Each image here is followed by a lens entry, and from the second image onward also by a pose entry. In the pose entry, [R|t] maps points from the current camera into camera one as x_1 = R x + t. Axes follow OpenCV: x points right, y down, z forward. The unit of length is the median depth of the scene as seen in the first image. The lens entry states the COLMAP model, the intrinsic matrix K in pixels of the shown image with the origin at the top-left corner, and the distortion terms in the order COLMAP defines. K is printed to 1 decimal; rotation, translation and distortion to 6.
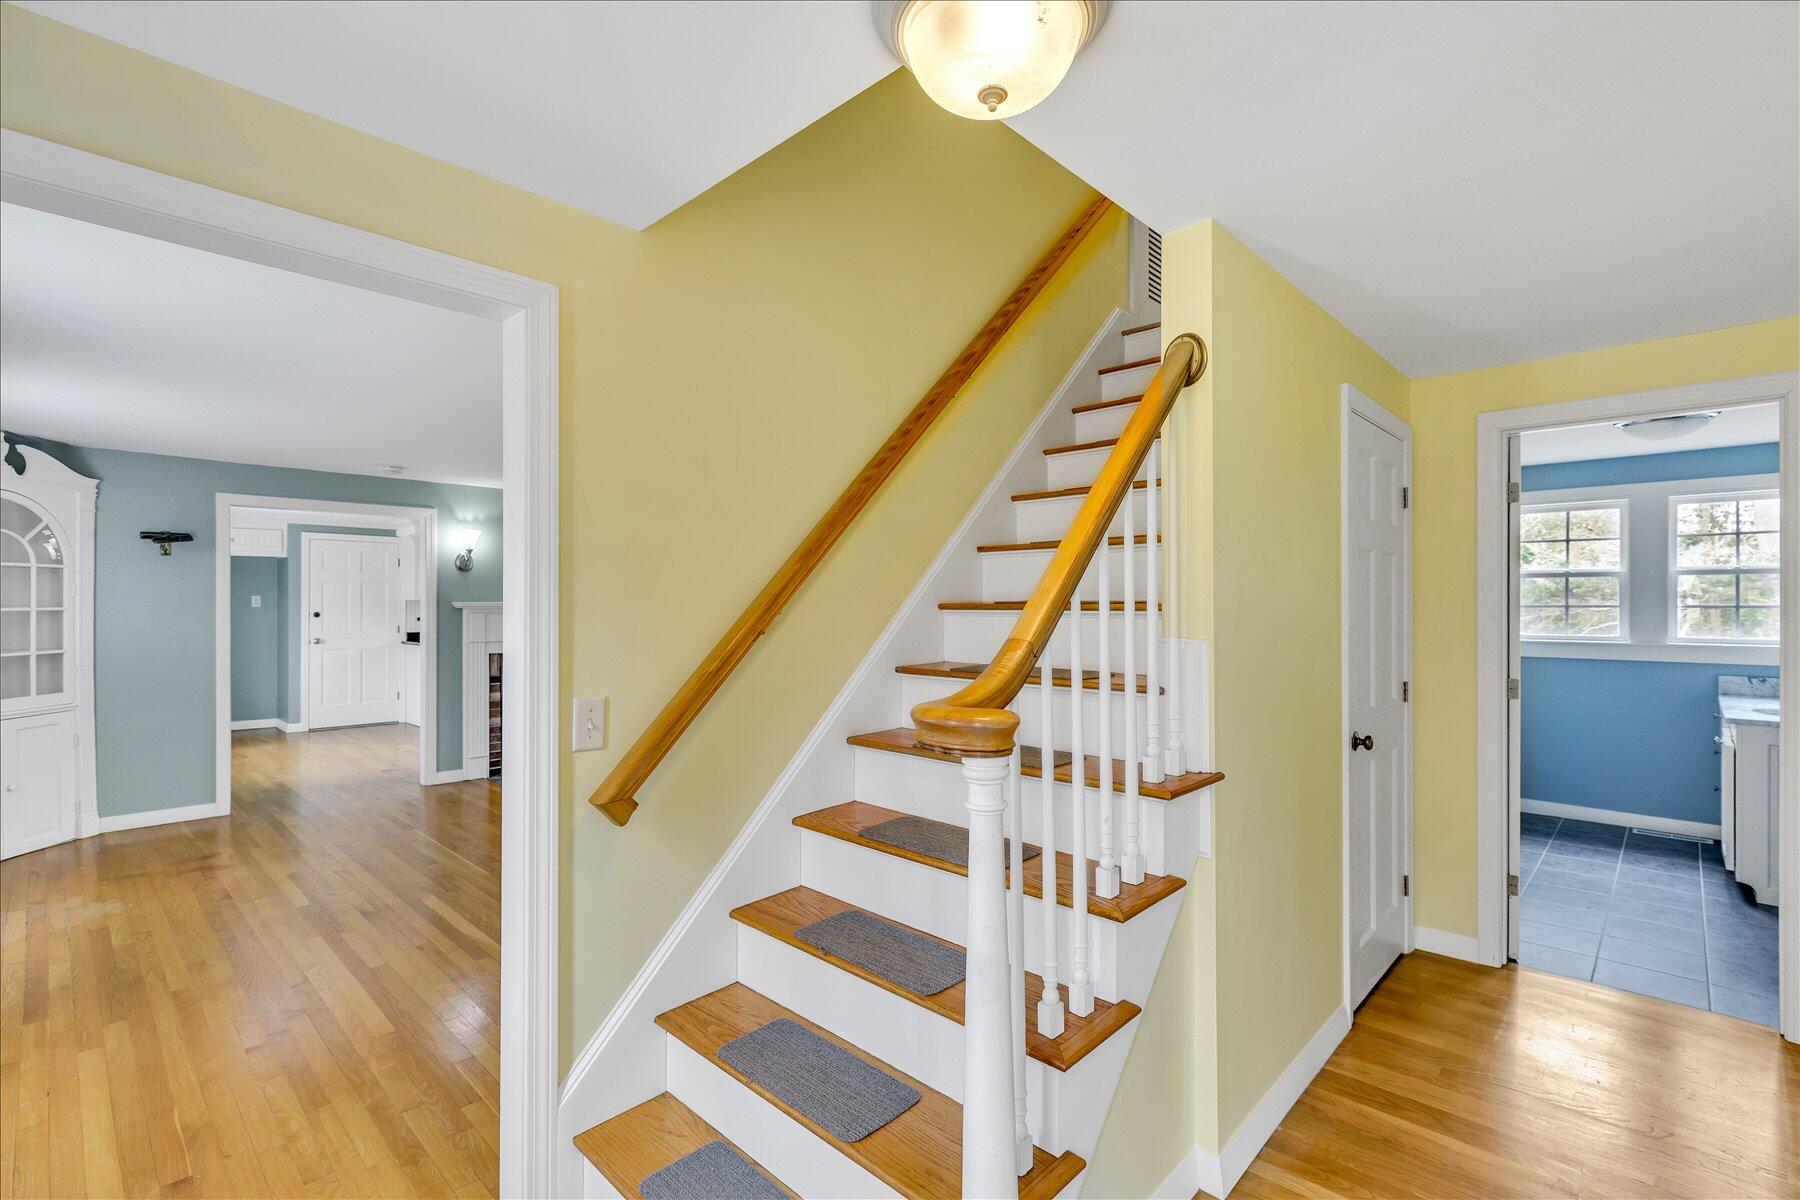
lens RADIAL K [[821.9, 0, 903.1], [0, 821.9, 596.6], [0, 0, 1]] dist [0.004779, -0.000863]
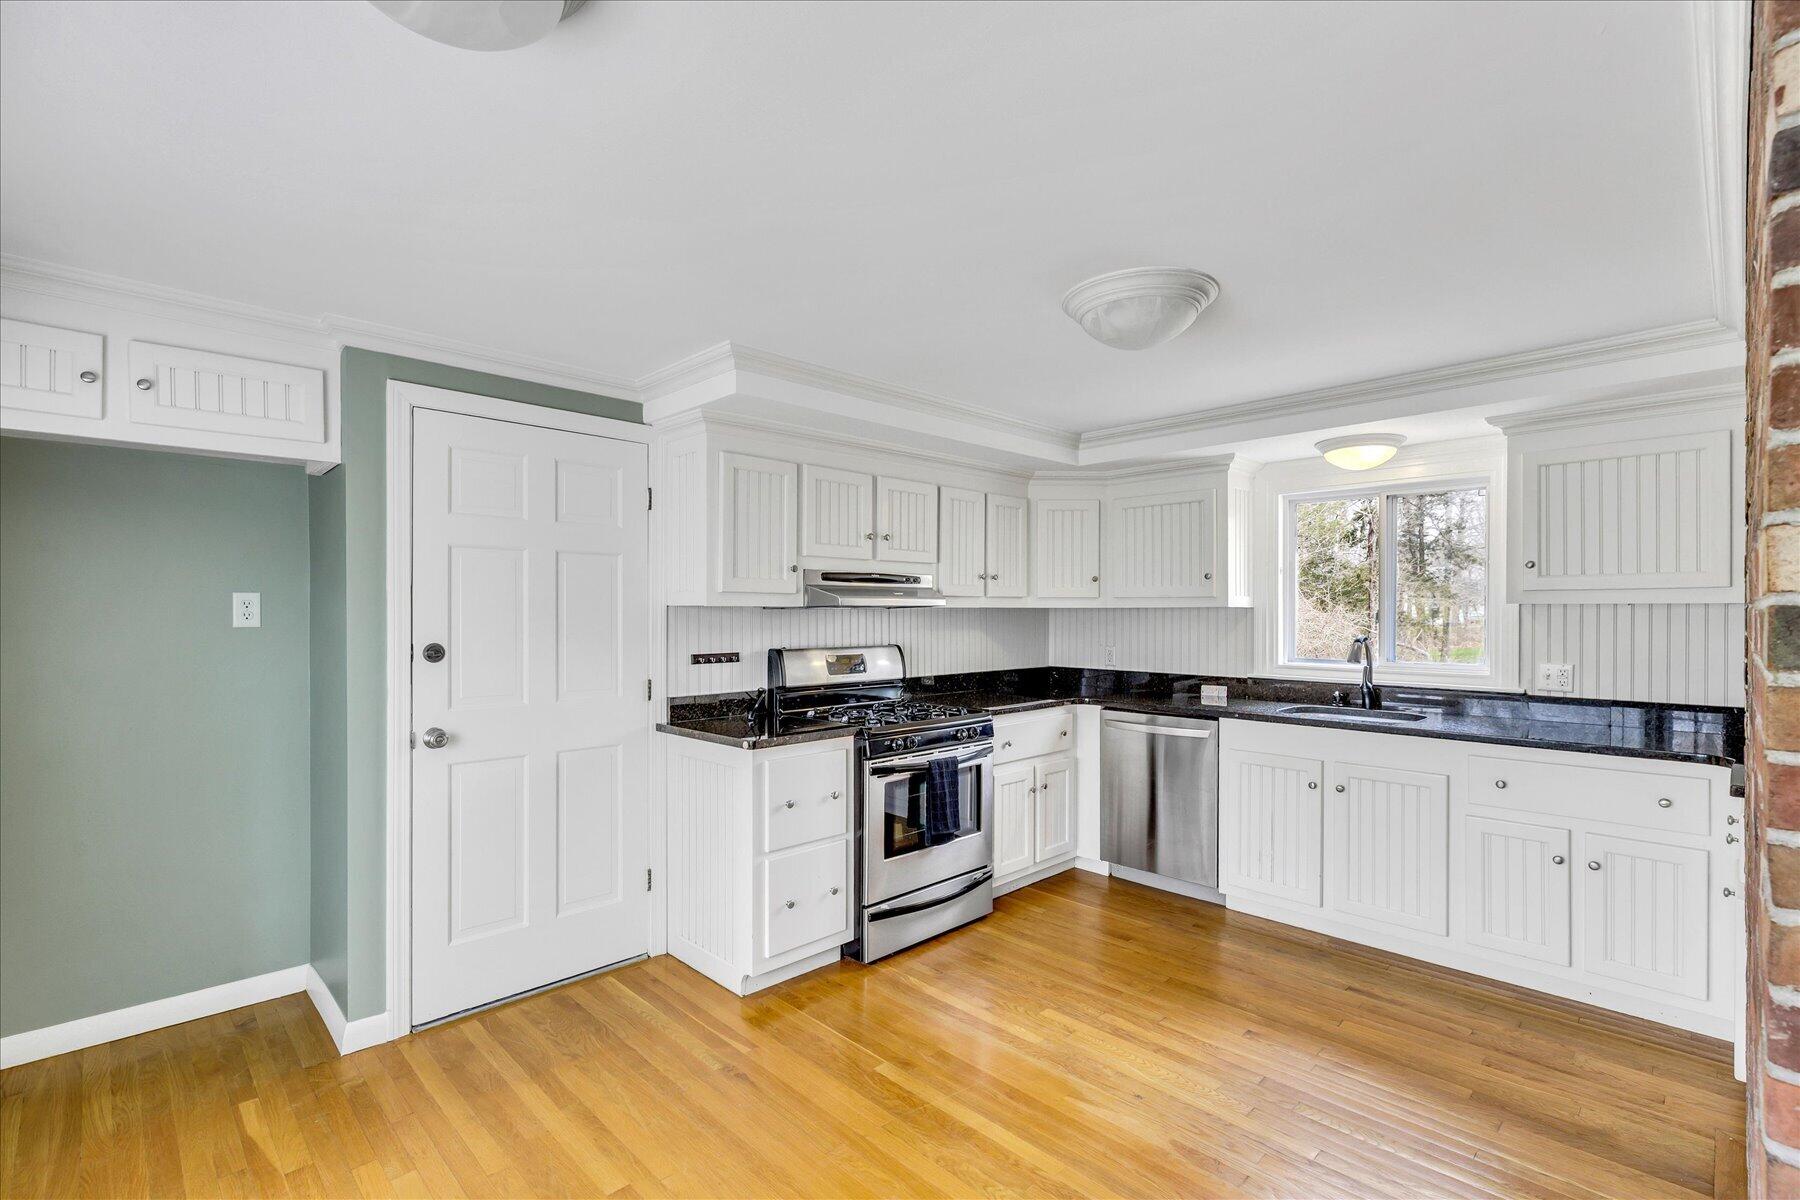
lens RADIAL K [[821.9, 0, 903.9], [0, 821.9, 604.9], [0, 0, 1]] dist [0.004779, -0.000863]
pose [[0.998359, -0.003936, -0.057127, -0.854972], [0.003757, 0.999988, -0.003235, 0.009029], [0.057139, 0.003015, 0.998362, 1.158370]]
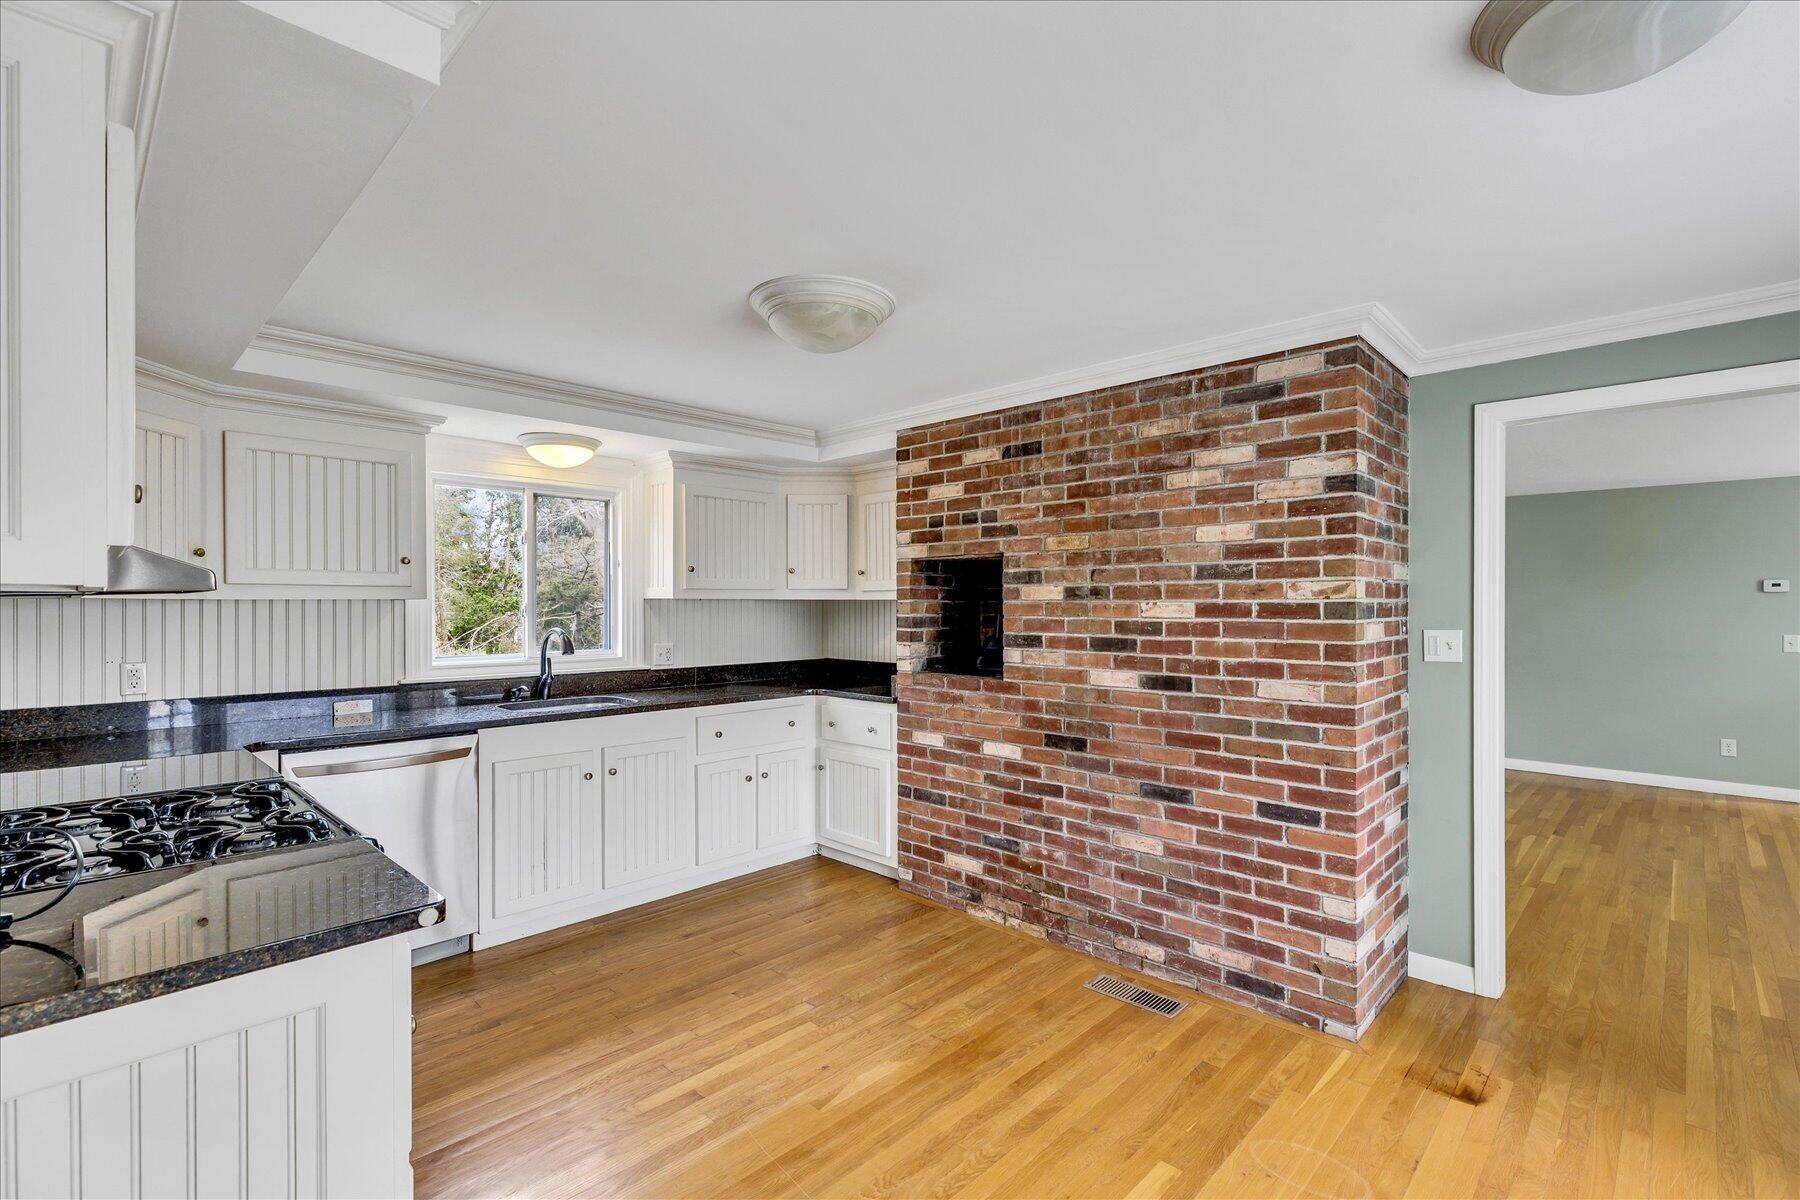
lens RADIAL K [[821.9, 0, 894.1], [0, 821.9, 599.8], [0, 0, 1]] dist [0.004779, -0.000863]
pose [[0.030112, 0.002531, 0.999543, -1.199998], [-0.003067, 0.999992, -0.002440, 0.010169], [-0.999542, -0.002993, 0.030120, 1.538520]]
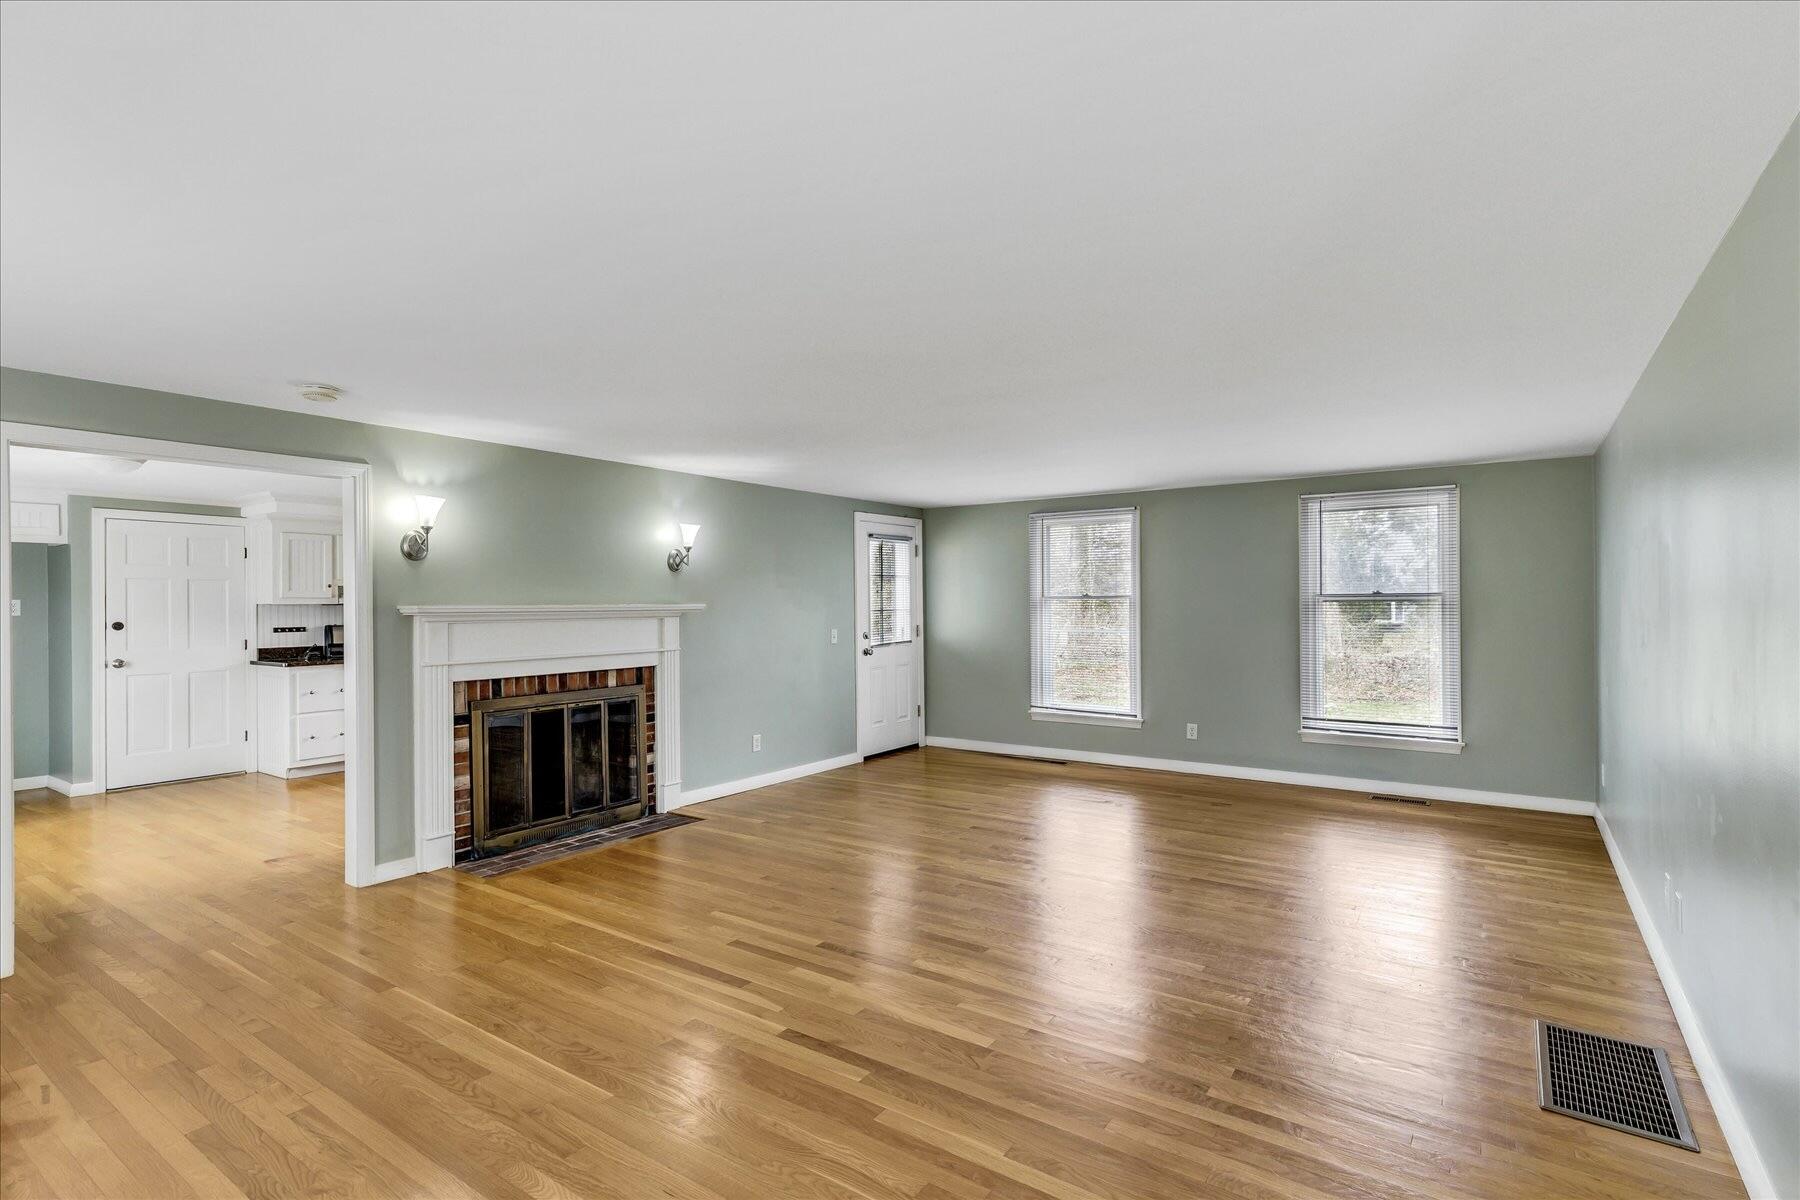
lens RADIAL K [[863.6, 0, 962.0], [0, 863.6, 594.7], [0, 0, 1]] dist [0.004189, 0.000459]
pose [[0.983301, -0.006642, 0.181866, -0.226330], [0.006905, 0.999976, -0.000815, 0.001354], [-0.181856, 0.002057, 0.983323, 0.231911]]
